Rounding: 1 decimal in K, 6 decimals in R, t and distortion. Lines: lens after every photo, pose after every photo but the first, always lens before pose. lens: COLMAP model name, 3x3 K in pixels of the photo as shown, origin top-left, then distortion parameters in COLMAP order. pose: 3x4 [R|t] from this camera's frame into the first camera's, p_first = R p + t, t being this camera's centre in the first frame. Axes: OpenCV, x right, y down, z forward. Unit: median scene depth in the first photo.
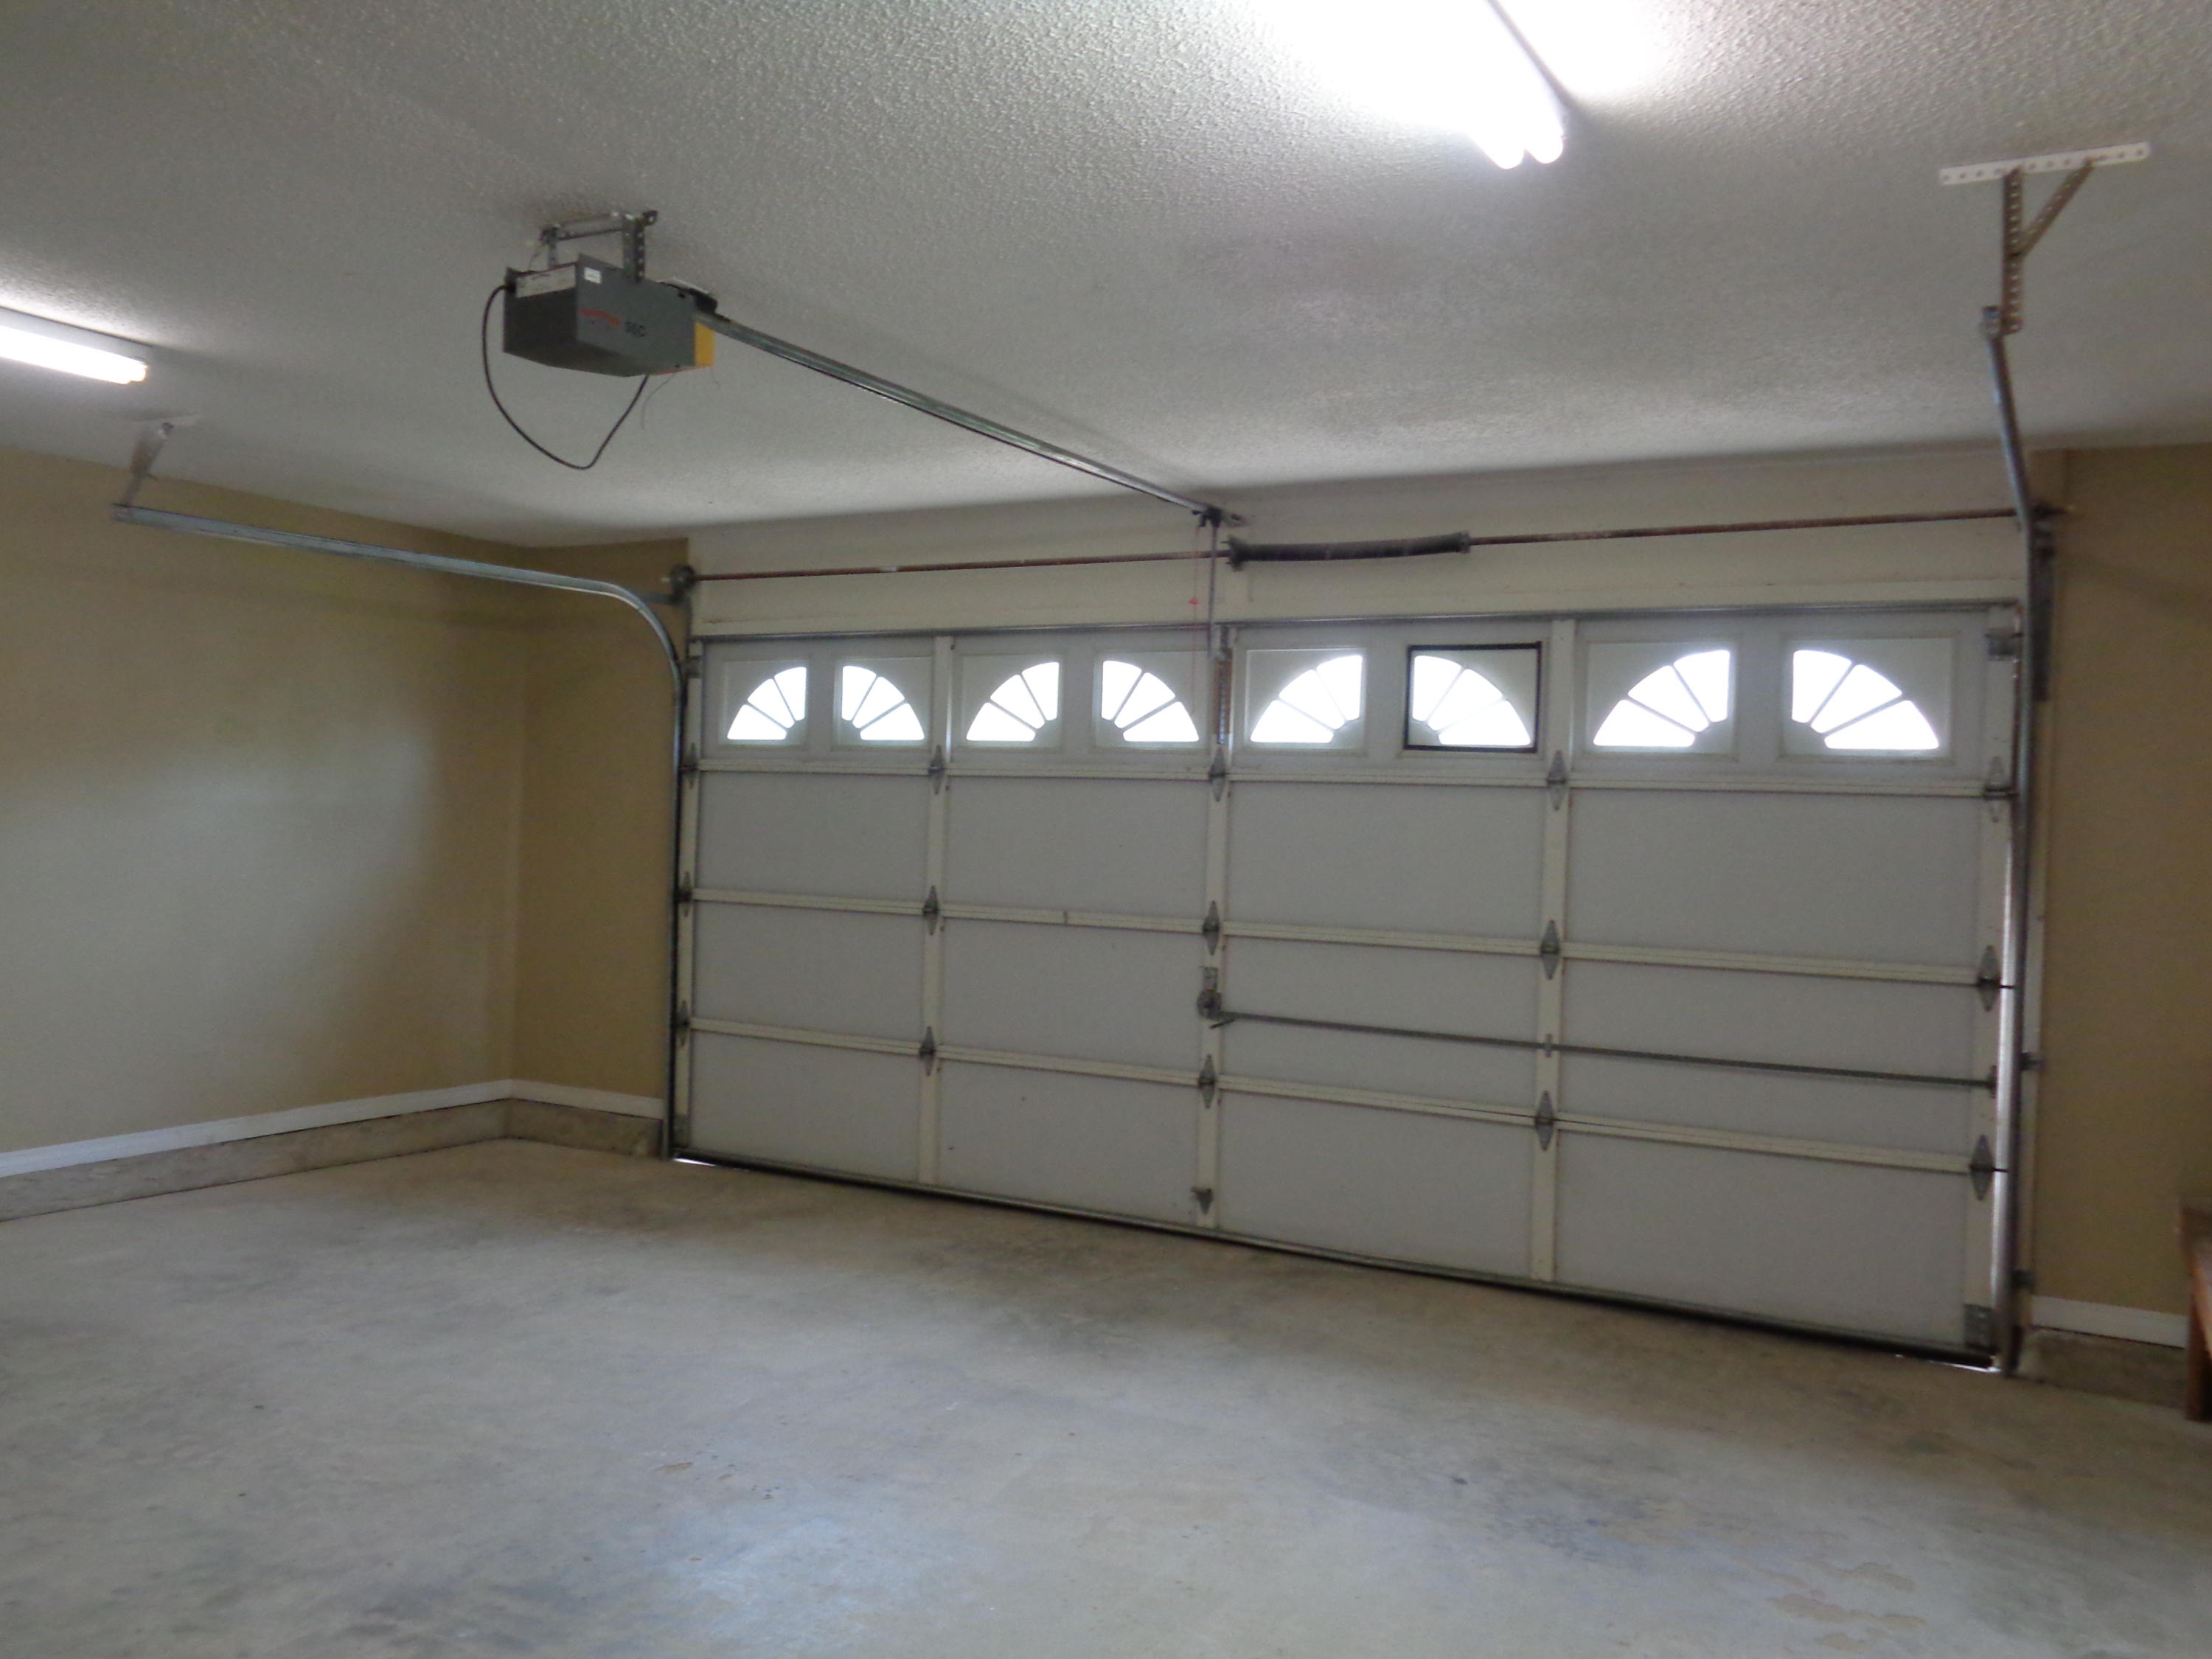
lens RADIAL K [[1750.5, 0, 1110.7], [0, 1750.5, 829.7], [0, 0, 1]] dist [0.005273, -0.004329]
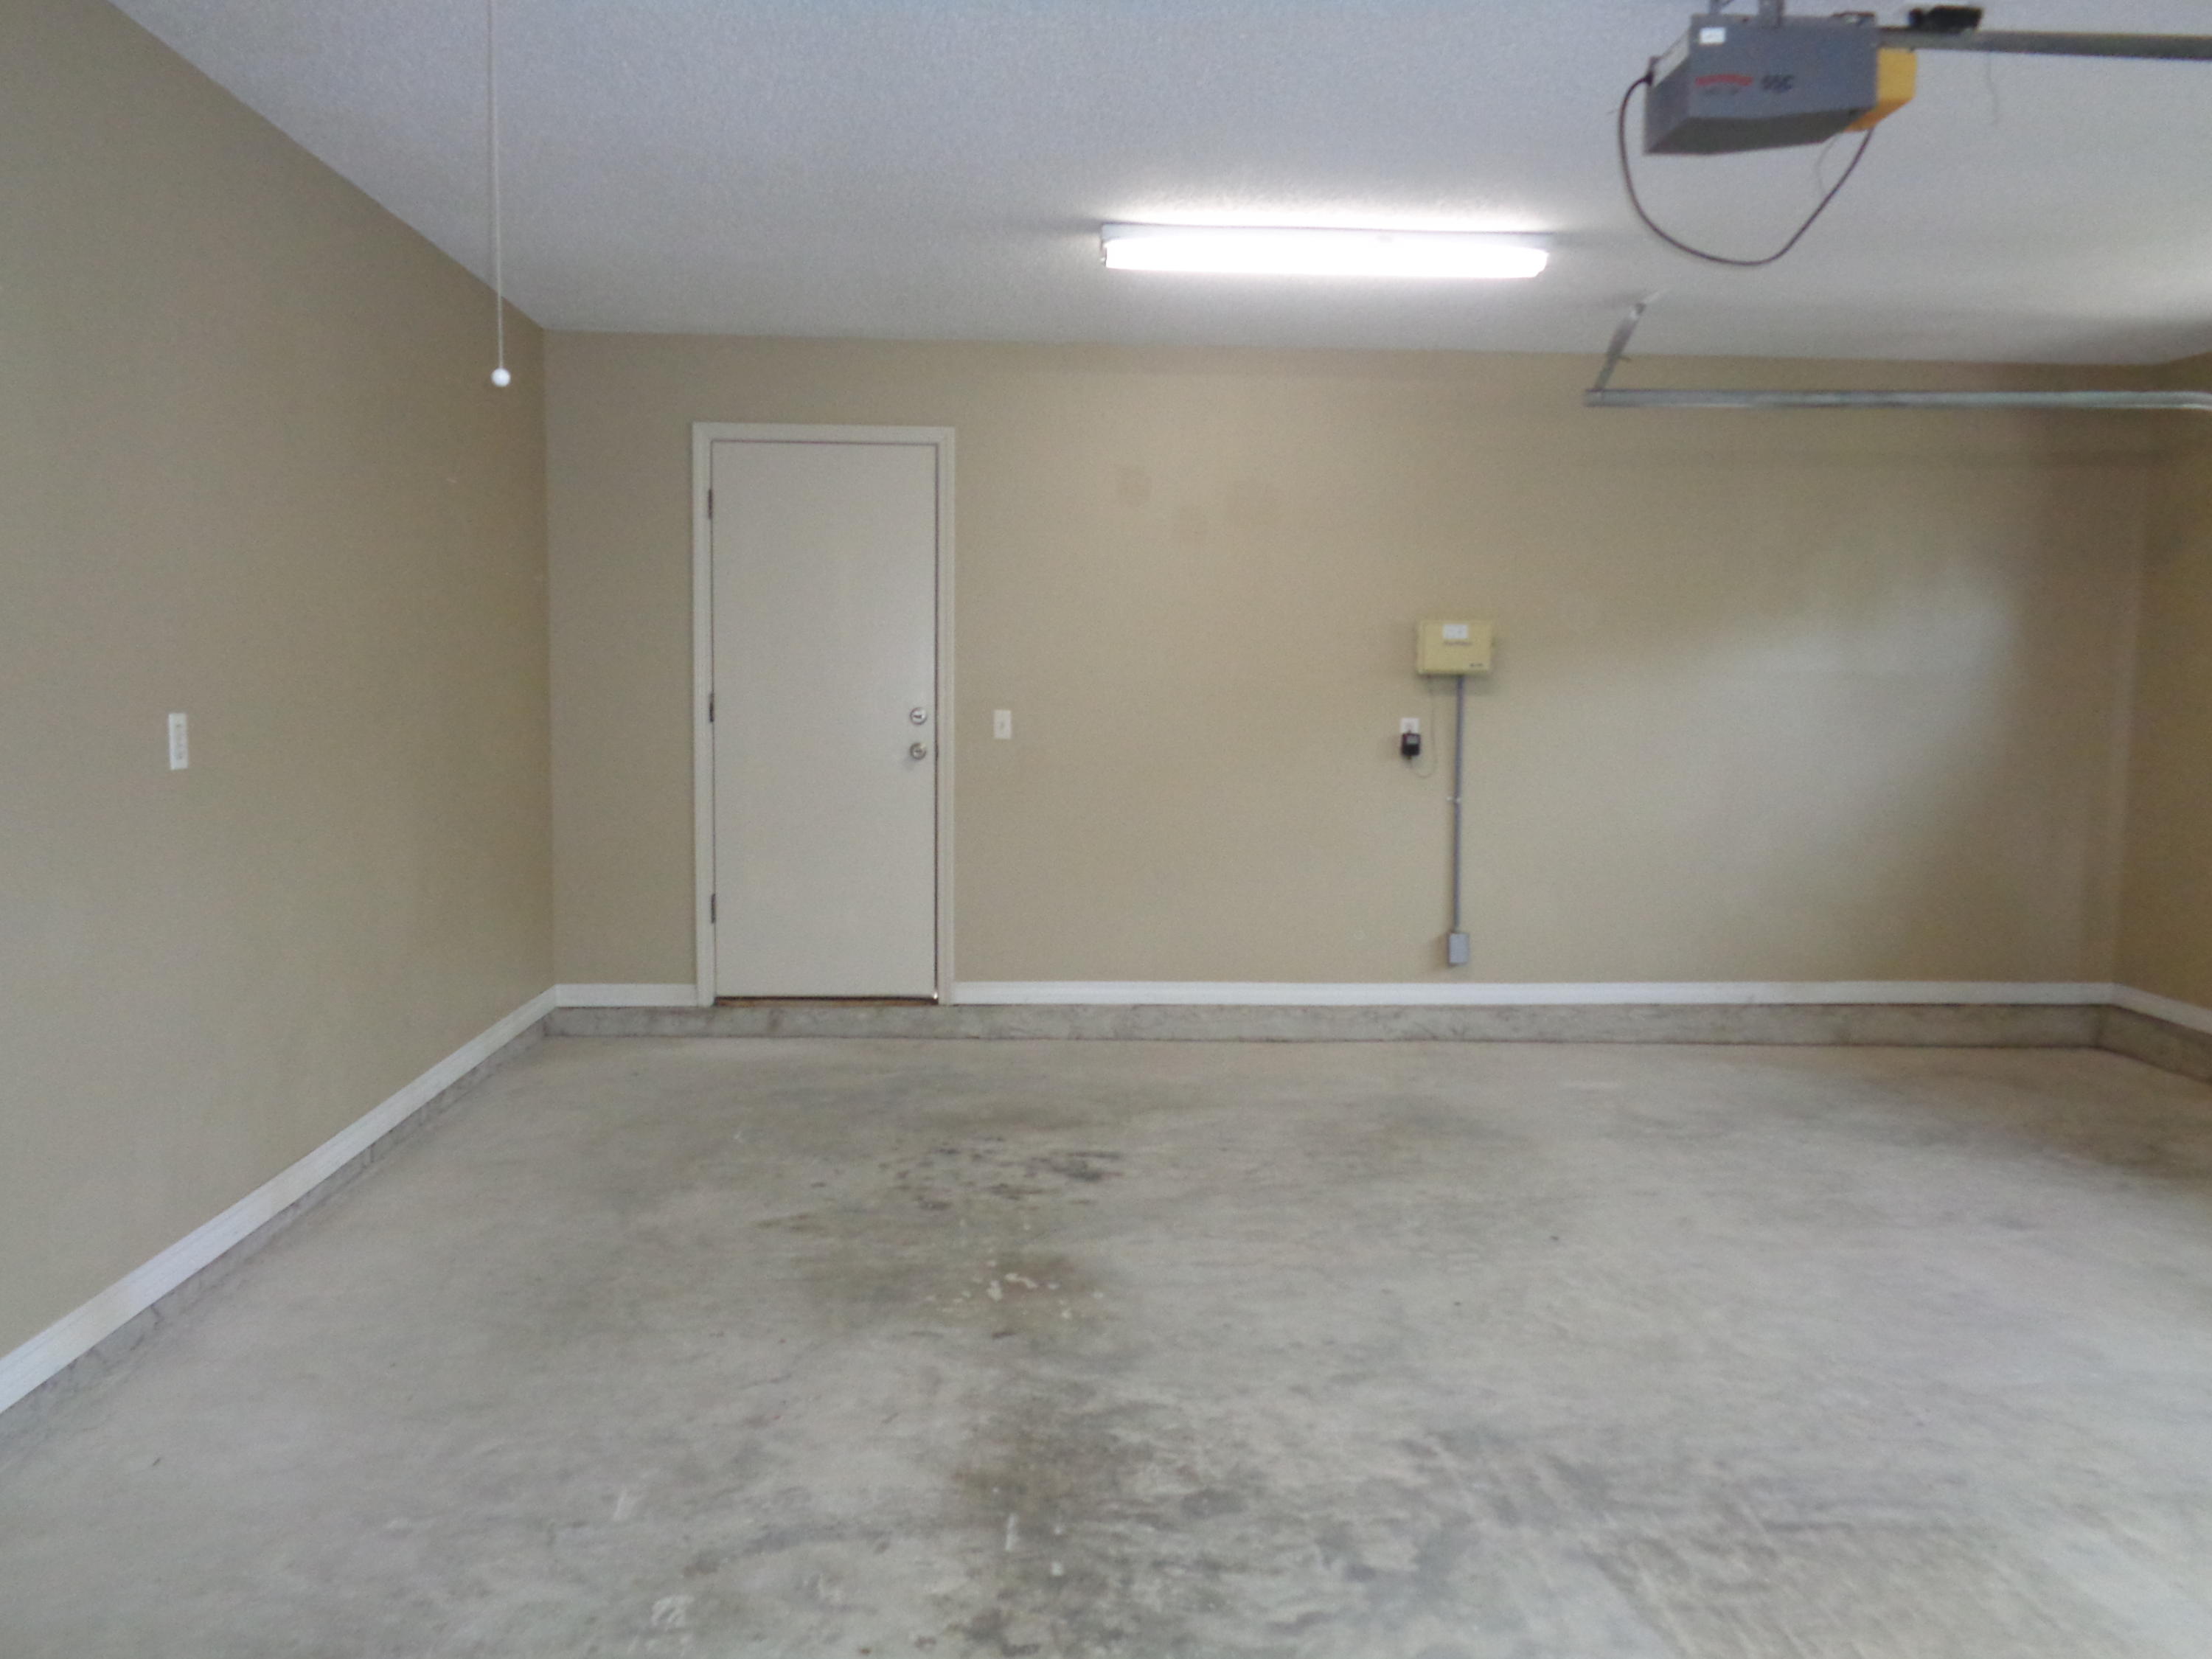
lens RADIAL K [[1750.5, 0, 1110.7], [0, 1750.5, 829.7], [0, 0, 1]] dist [0.005273, -0.004329]
pose [[0.542640, 0.052176, -0.838343, 0.179994], [0.002576, 0.997961, 0.063777, 0.012724], [0.839961, -0.036767, 0.541399, 0.162346]]
